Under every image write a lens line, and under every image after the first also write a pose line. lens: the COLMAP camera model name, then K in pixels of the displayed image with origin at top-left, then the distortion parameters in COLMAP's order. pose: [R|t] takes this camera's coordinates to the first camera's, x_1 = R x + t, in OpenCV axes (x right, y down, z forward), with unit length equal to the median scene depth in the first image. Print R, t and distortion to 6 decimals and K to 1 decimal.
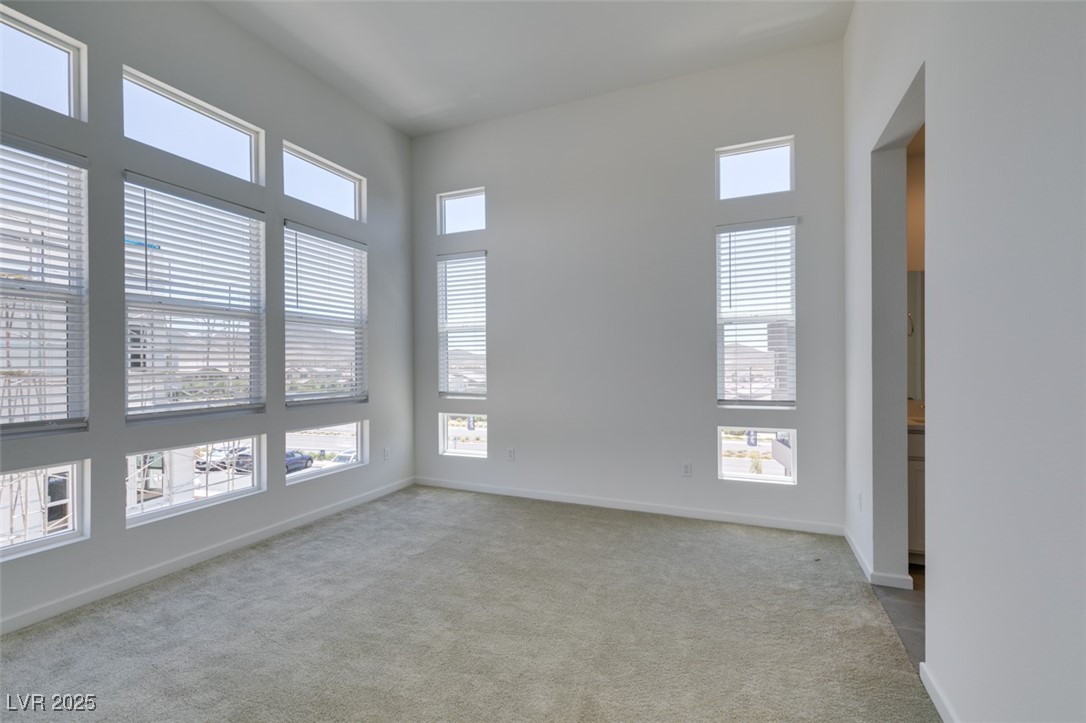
lens RADIAL K [[485.4, 0, 541.6], [0, 485.4, 367.3], [0, 0, 1]] dist [0.006743, -0.000930]
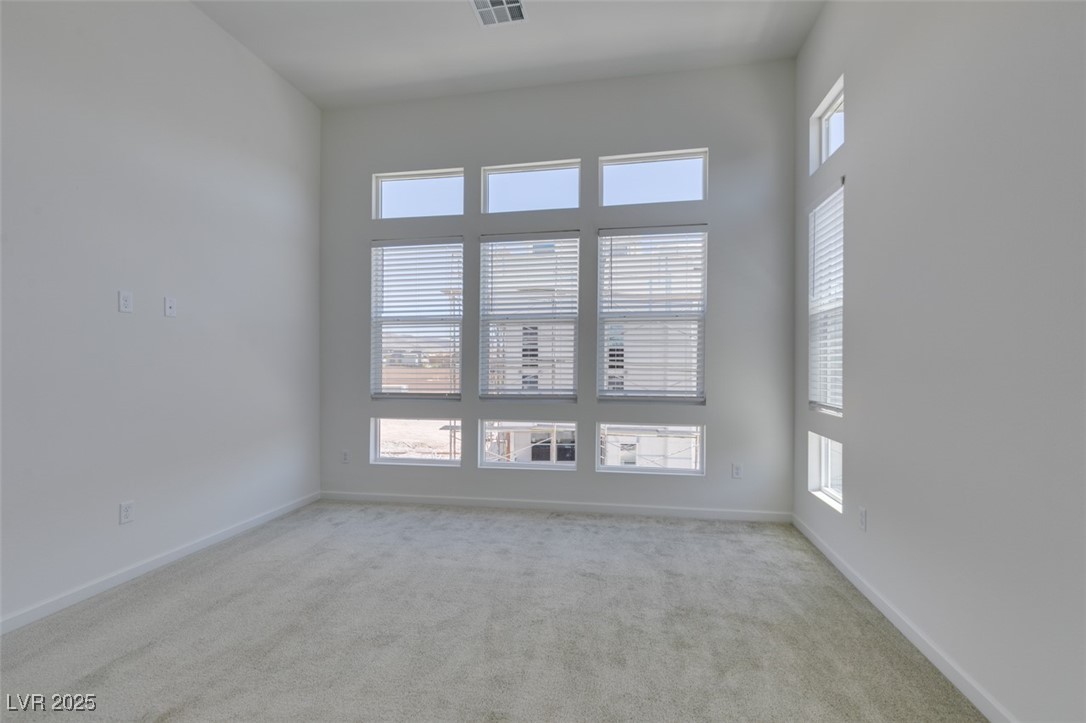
lens RADIAL K [[485.4, 0, 541.6], [0, 485.4, 367.3], [0, 0, 1]] dist [0.006743, -0.000930]
pose [[0.224764, 0.011117, -0.974350, 0.492137], [-0.007261, 0.999926, 0.009734, -0.002555], [0.974386, 0.004887, 0.224828, 0.603114]]
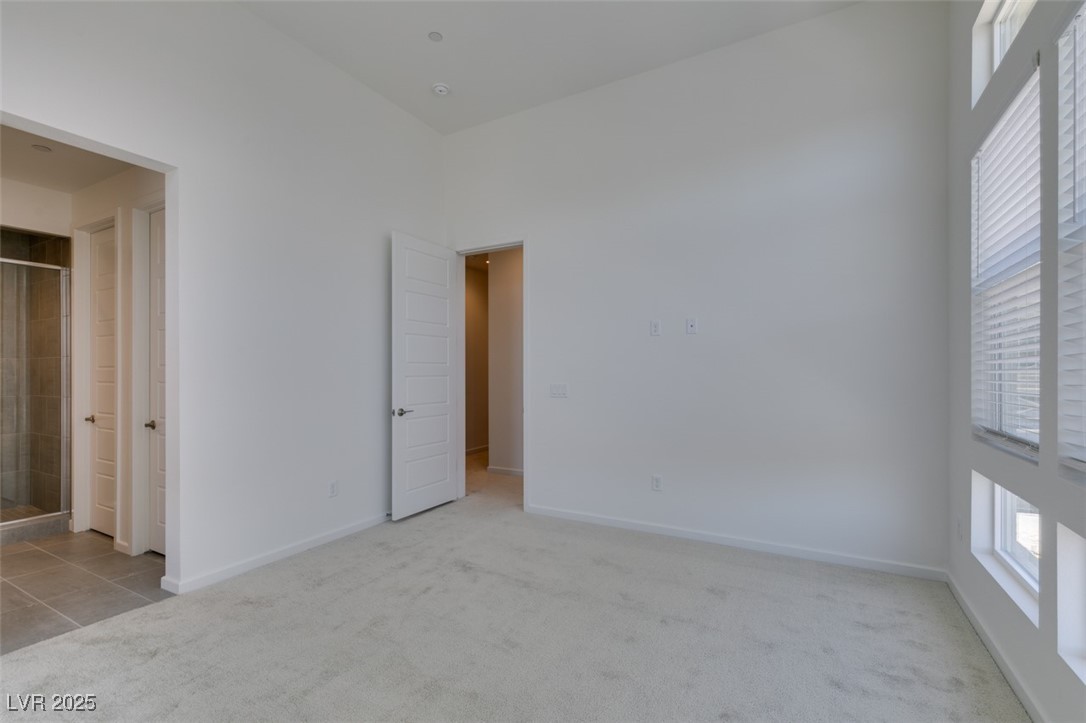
lens RADIAL K [[485.4, 0, 541.6], [0, 485.4, 367.3], [0, 0, 1]] dist [0.006743, -0.000930]
pose [[-0.993285, 0.011881, 0.115085, -0.231783], [0.011121, 0.999912, -0.007242, -0.003347], [-0.115161, -0.005914, -0.993329, 1.164002]]
